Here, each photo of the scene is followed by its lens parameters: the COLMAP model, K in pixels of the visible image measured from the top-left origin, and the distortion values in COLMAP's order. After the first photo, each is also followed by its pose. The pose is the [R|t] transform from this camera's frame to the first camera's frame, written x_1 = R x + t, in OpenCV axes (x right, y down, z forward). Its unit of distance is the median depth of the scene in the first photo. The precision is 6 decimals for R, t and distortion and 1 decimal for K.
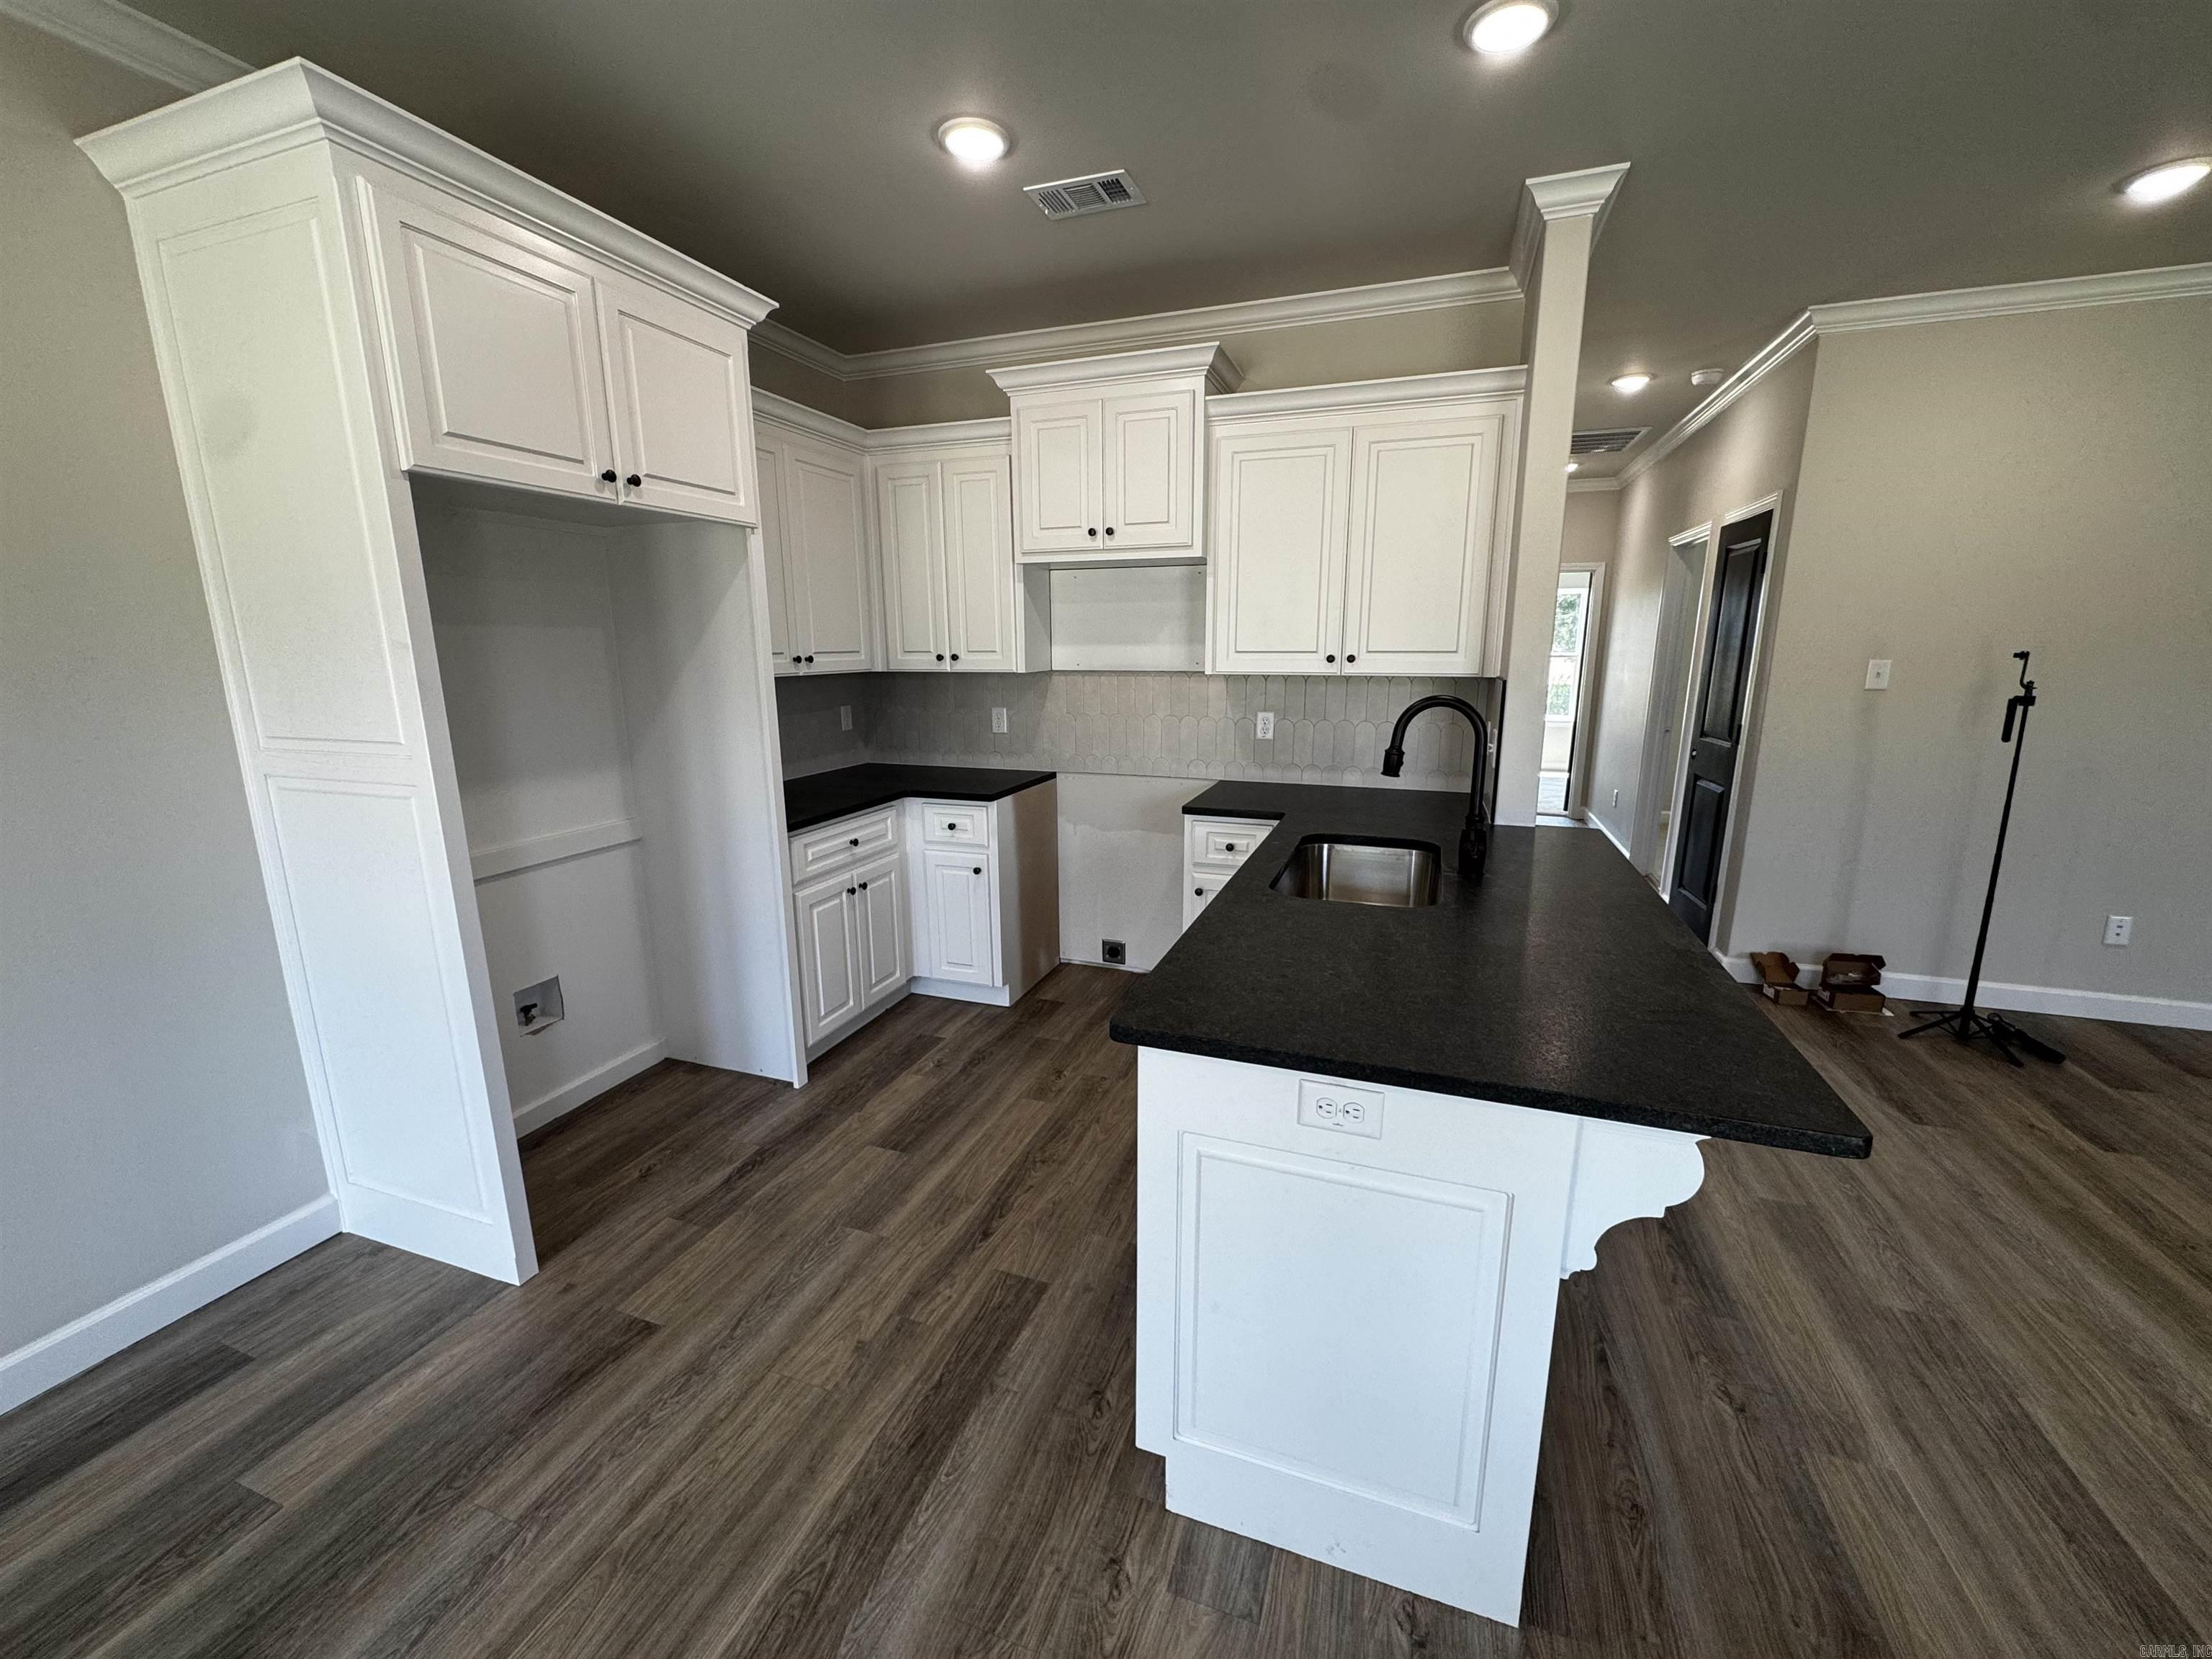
lens RADIAL K [[879.4, 0, 1106.2], [0, 879.4, 824.6], [0, 0, 1]] dist [-0.001011, -0.000078]
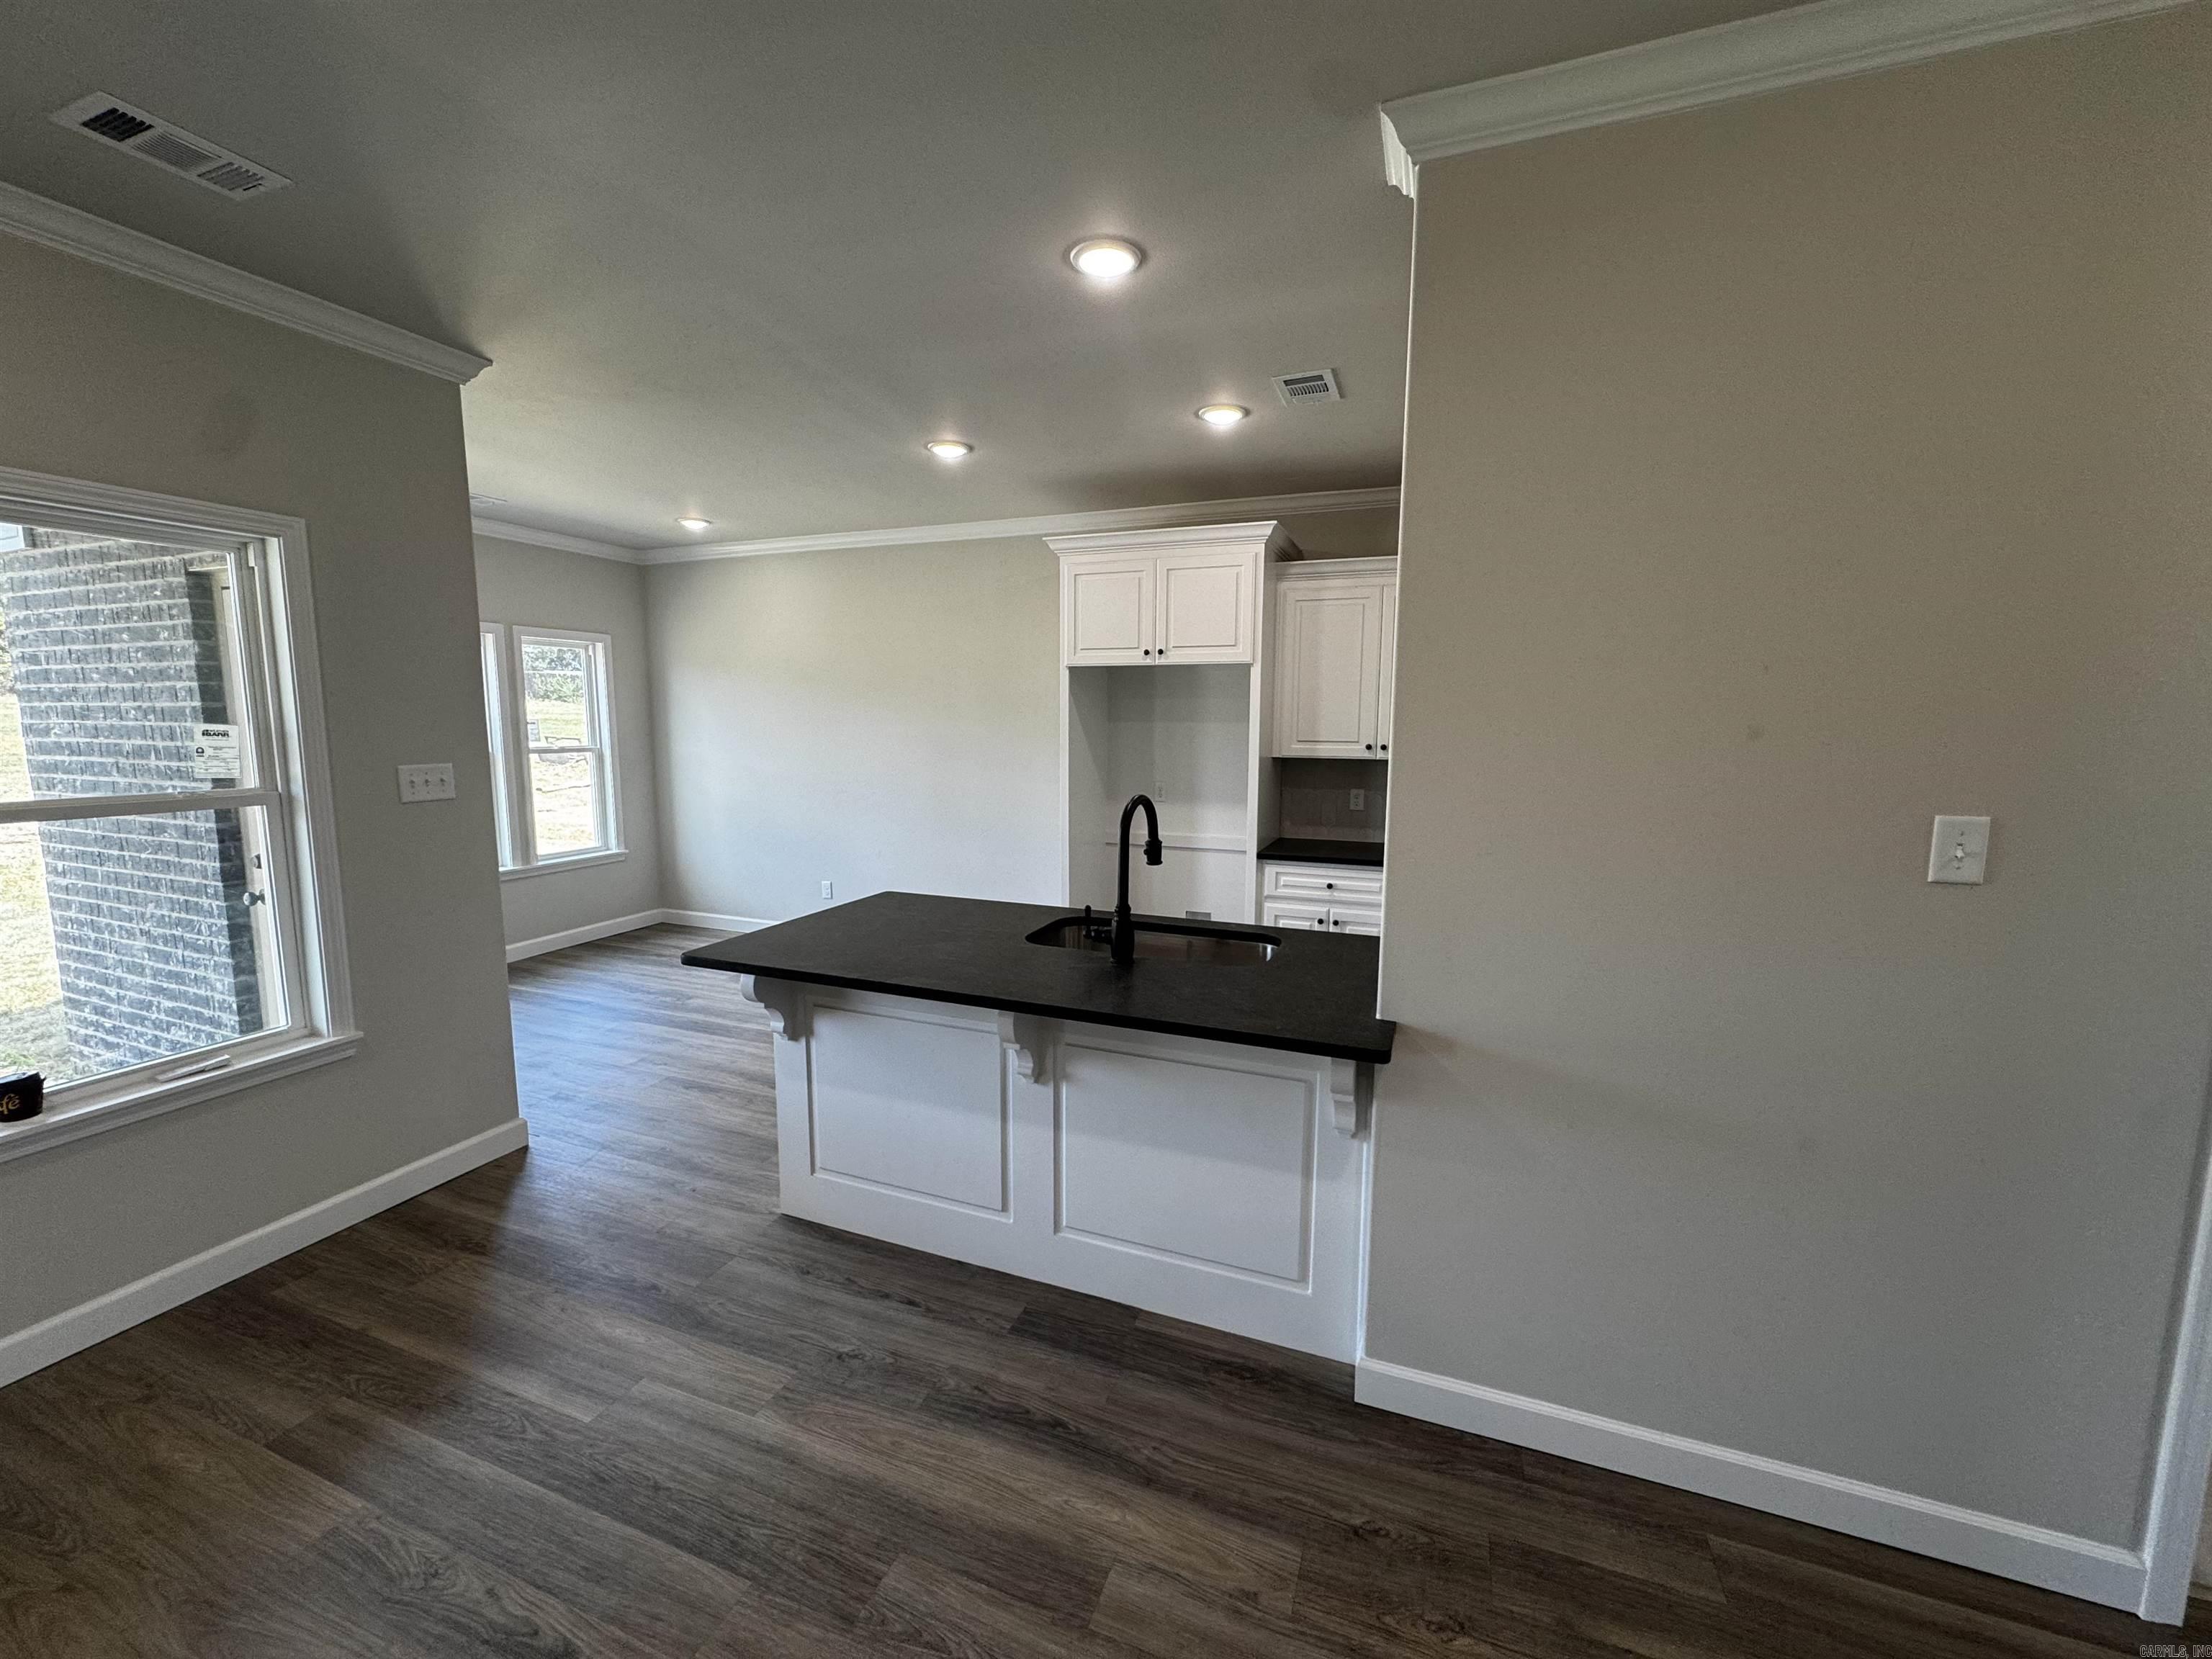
lens RADIAL K [[879.4, 0, 1106.2], [0, 879.4, 824.6], [0, 0, 1]] dist [-0.001011, -0.000078]
pose [[-0.023794, 0.123794, -0.992023, 1.156313], [-0.209941, 0.969558, 0.126027, -0.187389], [0.977424, 0.211265, 0.002920, 0.751551]]
